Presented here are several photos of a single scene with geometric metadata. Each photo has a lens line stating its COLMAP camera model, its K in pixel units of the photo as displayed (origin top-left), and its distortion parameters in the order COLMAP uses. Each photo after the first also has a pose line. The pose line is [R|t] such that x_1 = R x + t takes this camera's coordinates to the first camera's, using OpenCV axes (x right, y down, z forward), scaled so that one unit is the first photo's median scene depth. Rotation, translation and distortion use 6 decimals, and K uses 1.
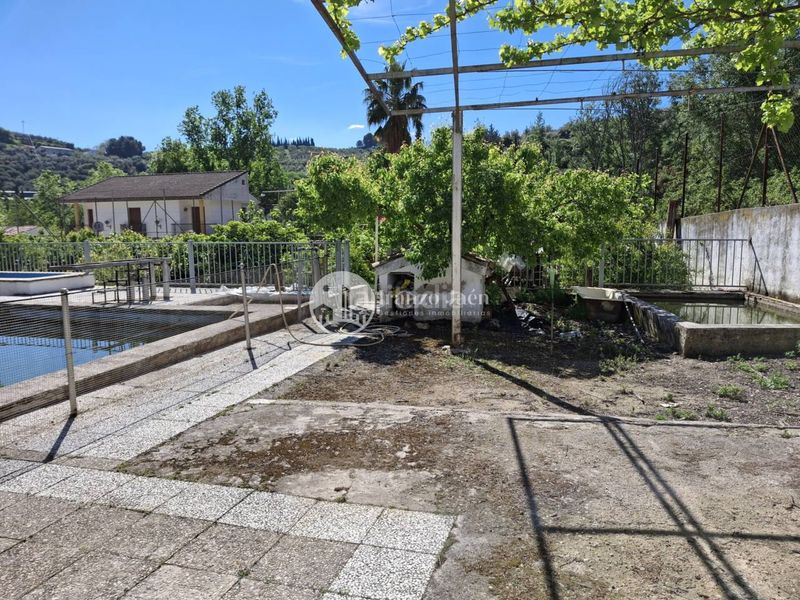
lens RADIAL K [[592.3, 0, 417.0], [0, 592.3, 304.5], [0, 0, 1]] dist [0.050105, -0.081475]
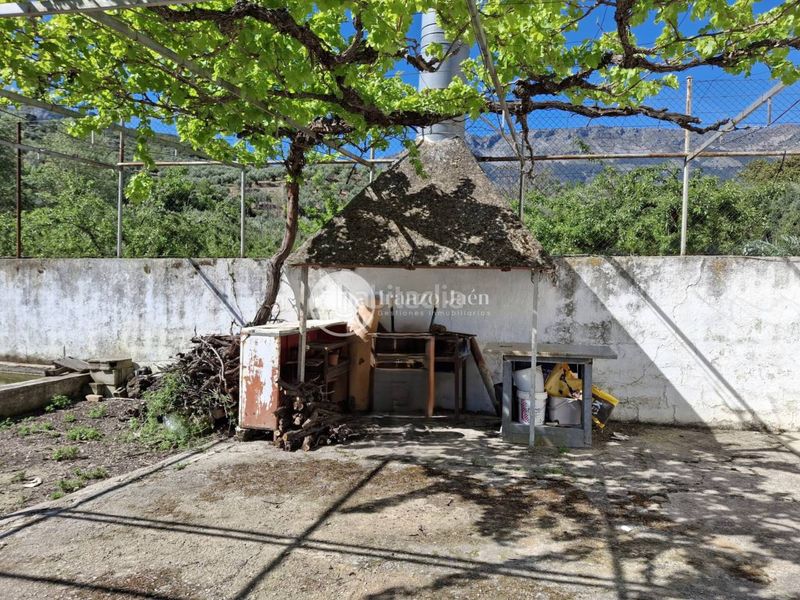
lens RADIAL K [[592.3, 0, 417.0], [0, 592.3, 304.5], [0, 0, 1]] dist [0.050105, -0.081475]
pose [[0.151924, -0.019138, 0.988207, -0.174226], [0.103345, 0.994640, 0.003374, -0.019948], [-0.982975, 0.101614, 0.153087, 0.130180]]
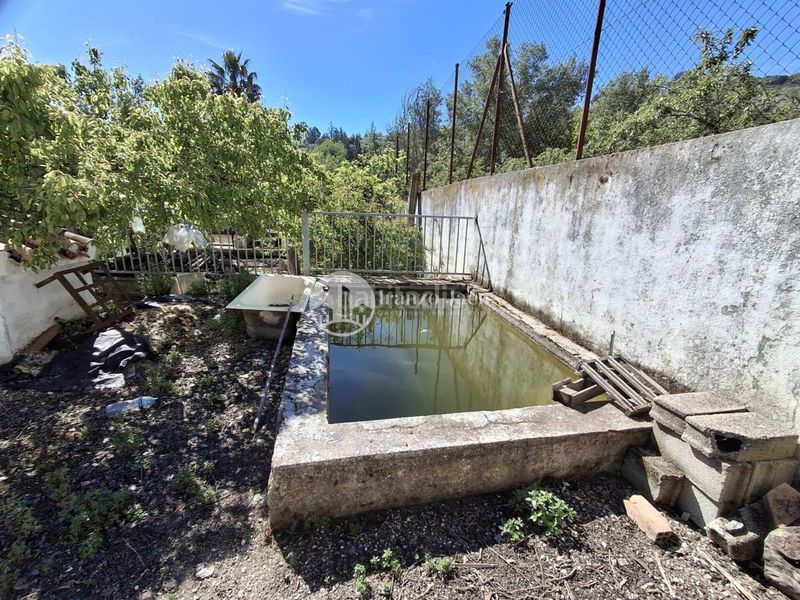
lens RADIAL K [[360.7, 0, 400.0], [0, 360.7, 300.0], [0, 0, 1]] dist [0.016192, 0.000287]
pose [[0.967801, -0.031238, 0.249772, 0.308992], [-0.004013, 0.990229, 0.139396, -0.061751], [-0.251686, -0.135910, 0.958218, 0.502173]]
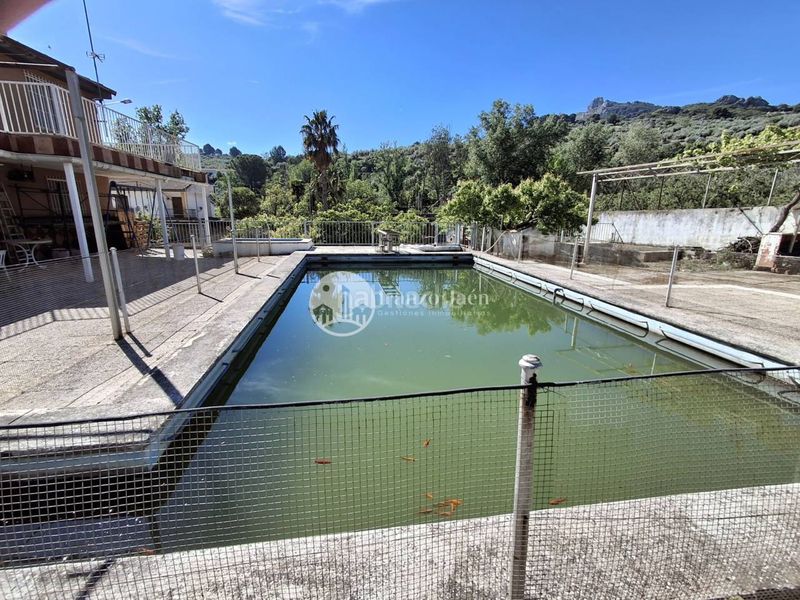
lens RADIAL K [[369.4, 0, 398.0], [0, 369.4, 304.8], [0, 0, 1]] dist [0.000711, 0.010845]
pose [[0.923357, -0.070708, 0.377375, -0.919588], [0.030004, 0.993179, 0.112678, 0.034728], [-0.382767, -0.092719, 0.919180, -0.173198]]
